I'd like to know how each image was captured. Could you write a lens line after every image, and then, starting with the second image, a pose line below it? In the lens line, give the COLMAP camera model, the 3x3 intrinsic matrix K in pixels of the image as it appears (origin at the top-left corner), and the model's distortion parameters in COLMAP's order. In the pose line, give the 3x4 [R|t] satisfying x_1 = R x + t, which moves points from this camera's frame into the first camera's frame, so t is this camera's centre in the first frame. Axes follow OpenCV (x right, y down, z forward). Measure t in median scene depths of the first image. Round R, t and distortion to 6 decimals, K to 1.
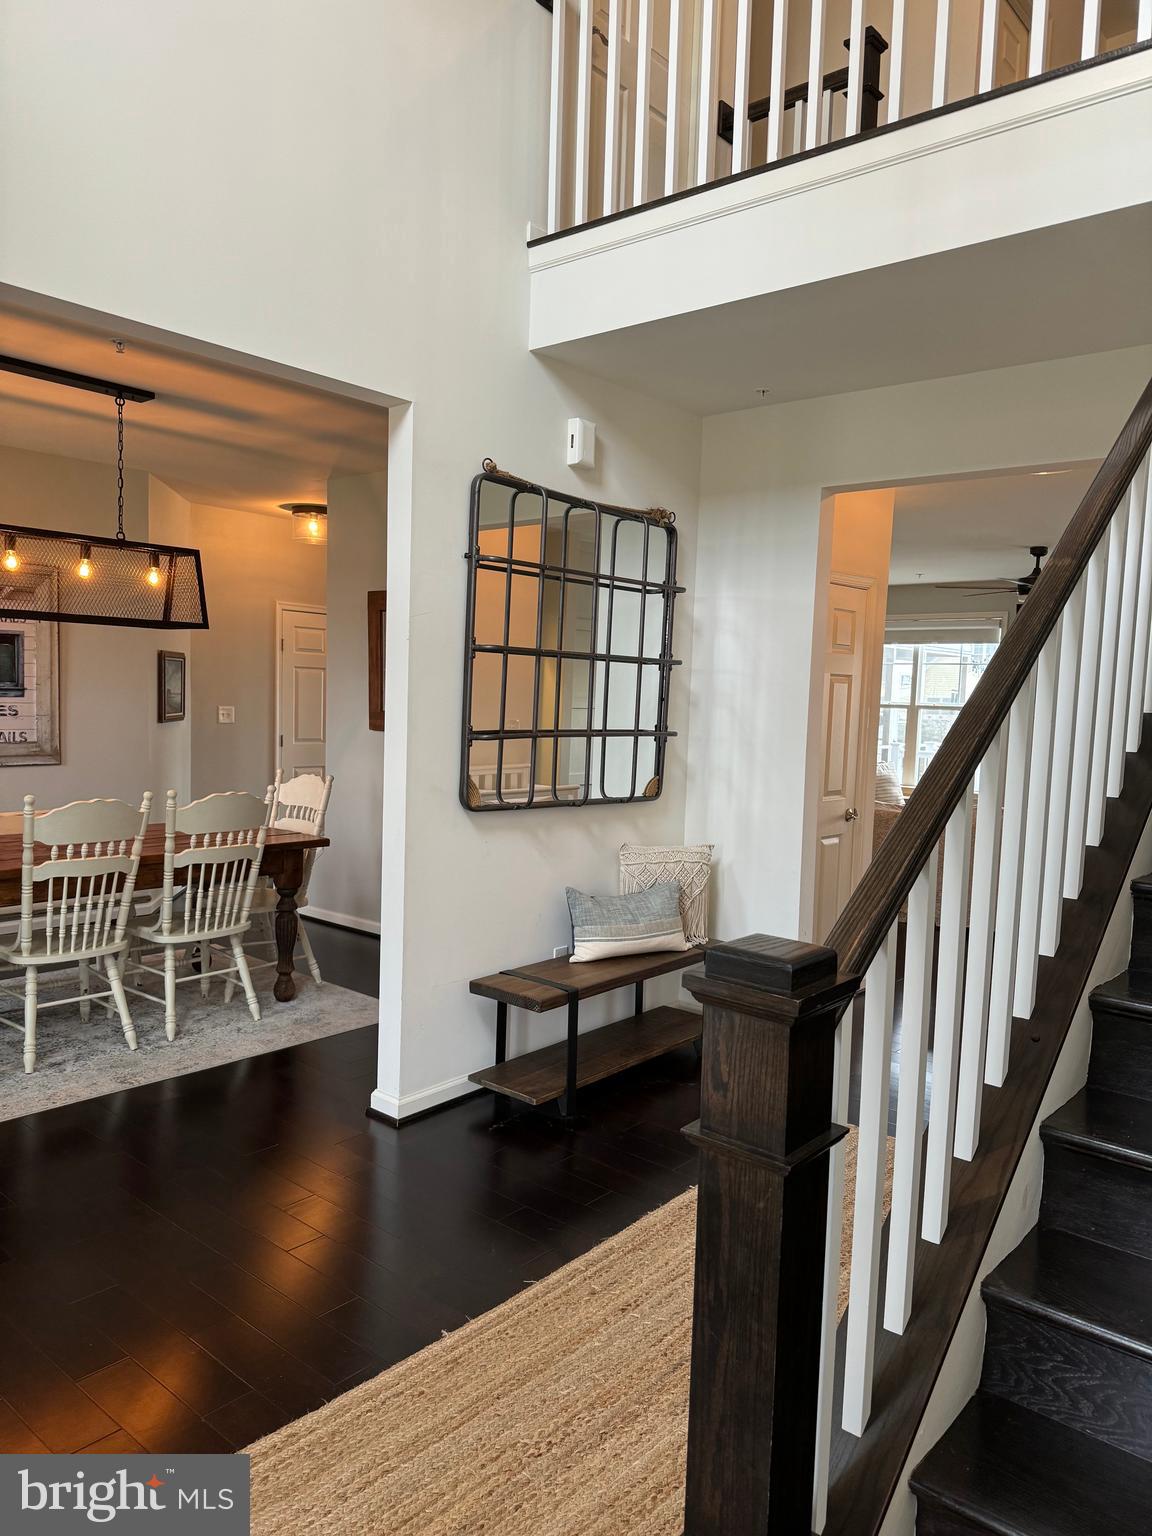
lens RADIAL K [[1091.9, 0, 602.1], [0, 1091.9, 789.6], [0, 0, 1]] dist [0.047350, -0.044146]
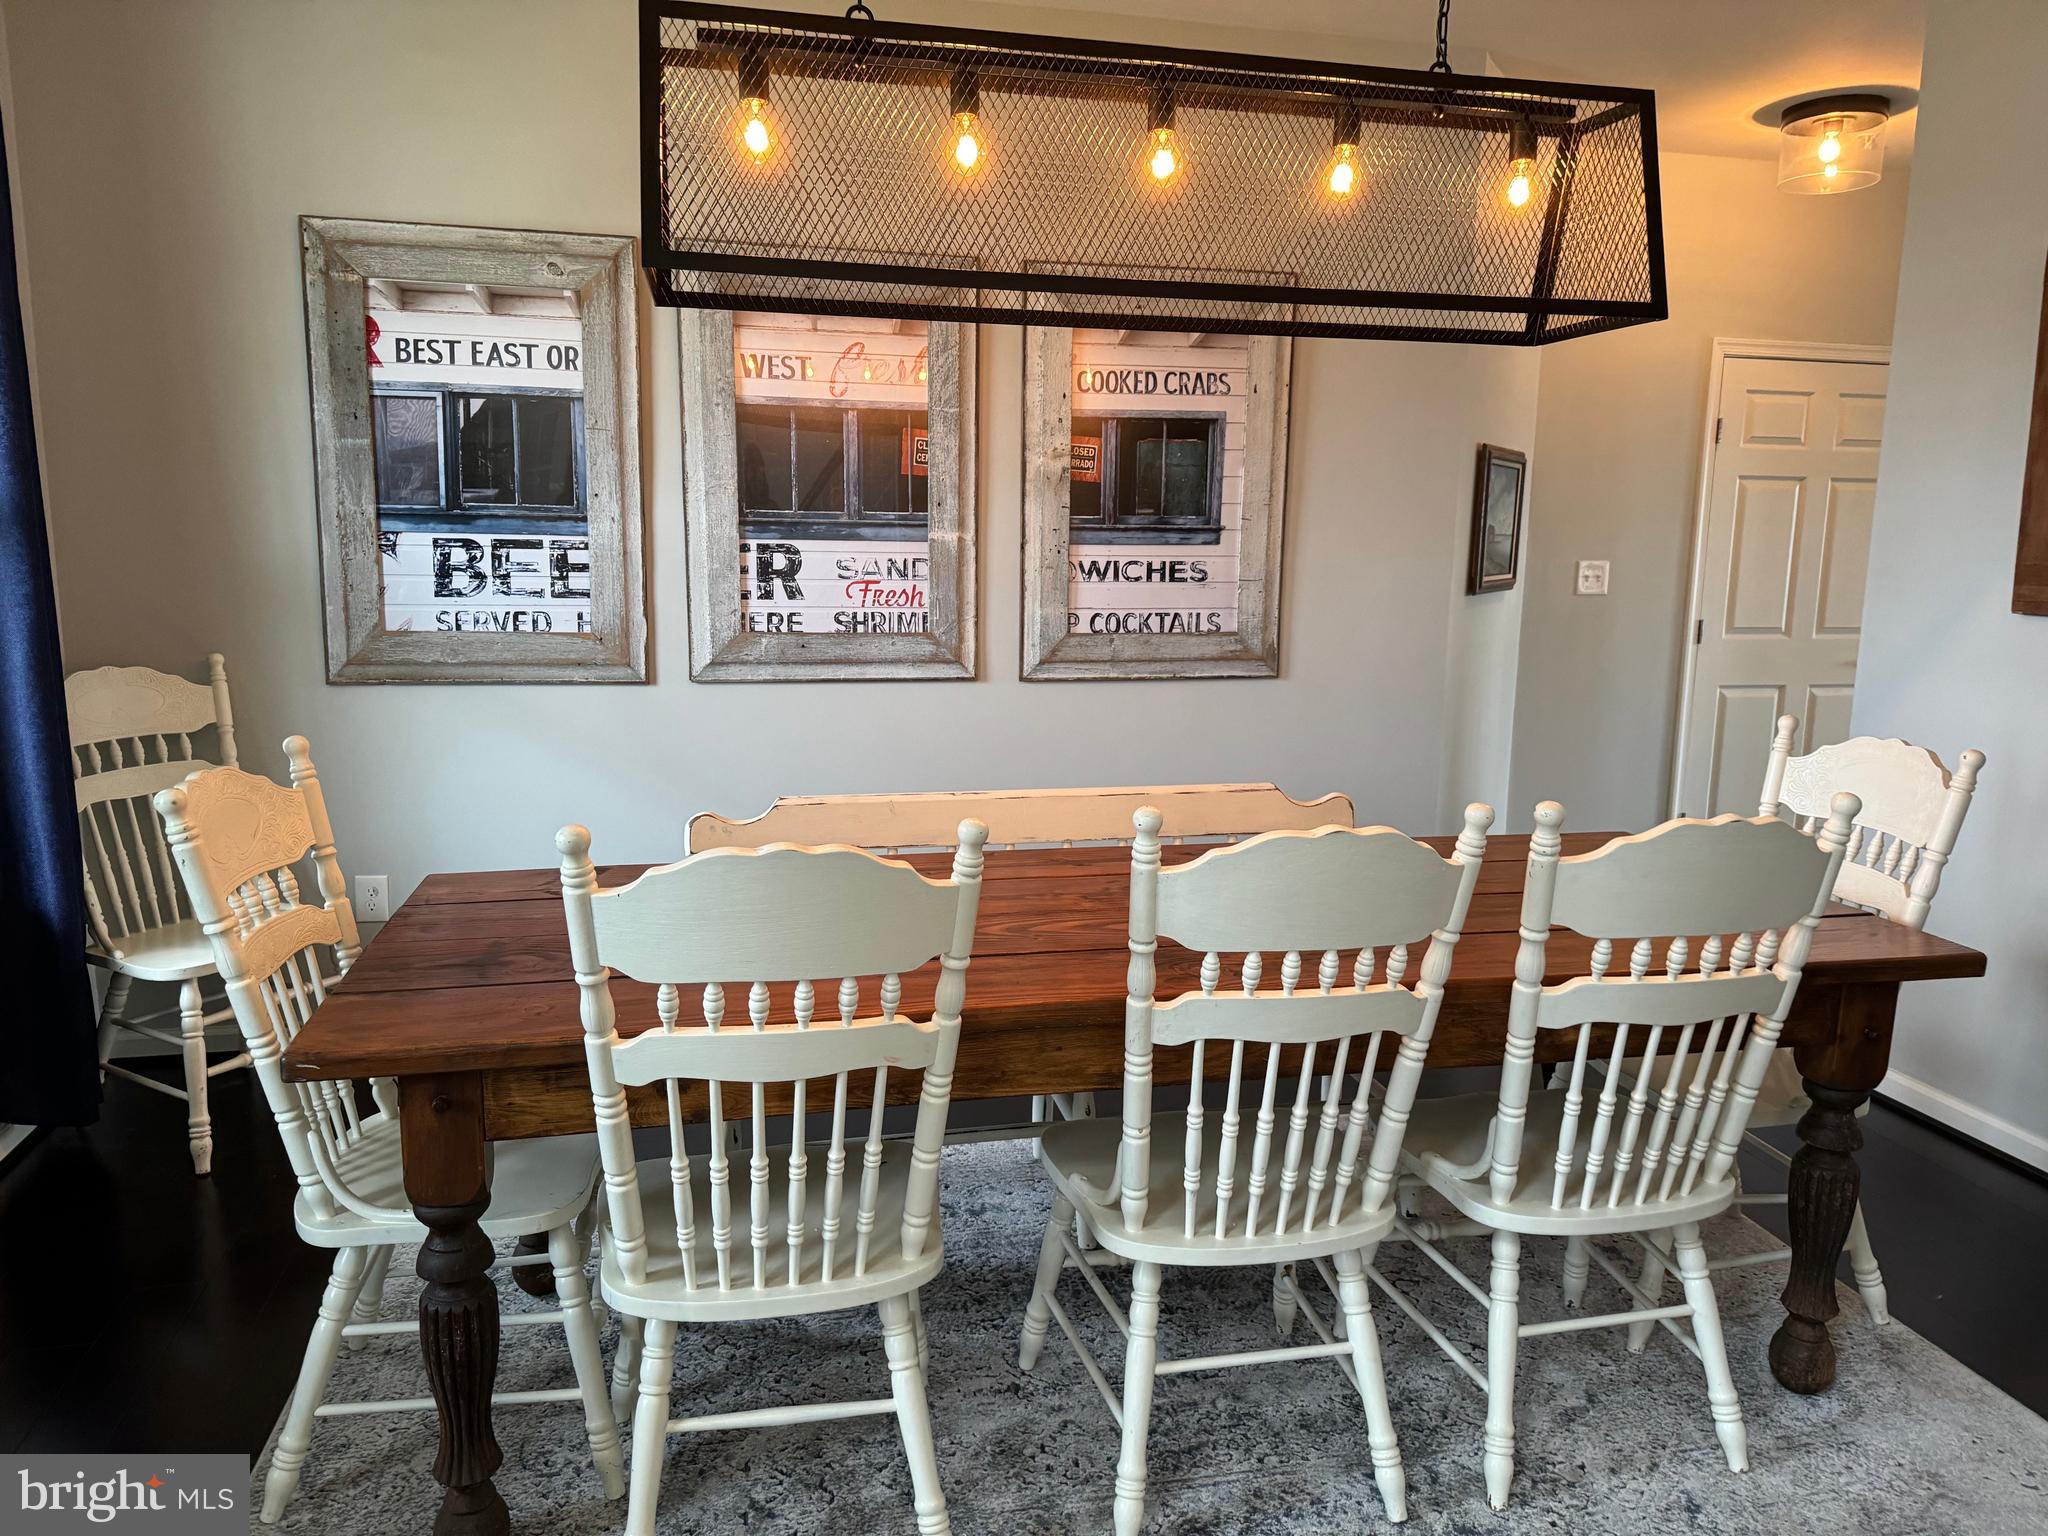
lens RADIAL K [[1455.9, 0, 1011.4], [0, 1455.9, 765.6], [0, 0, 1]] dist [0.047350, -0.044146]
pose [[0.791879, 0.072140, -0.606402, -0.229218], [-0.039614, 0.996975, 0.066874, -0.028809], [0.609392, -0.028934, 0.792341, 0.502949]]
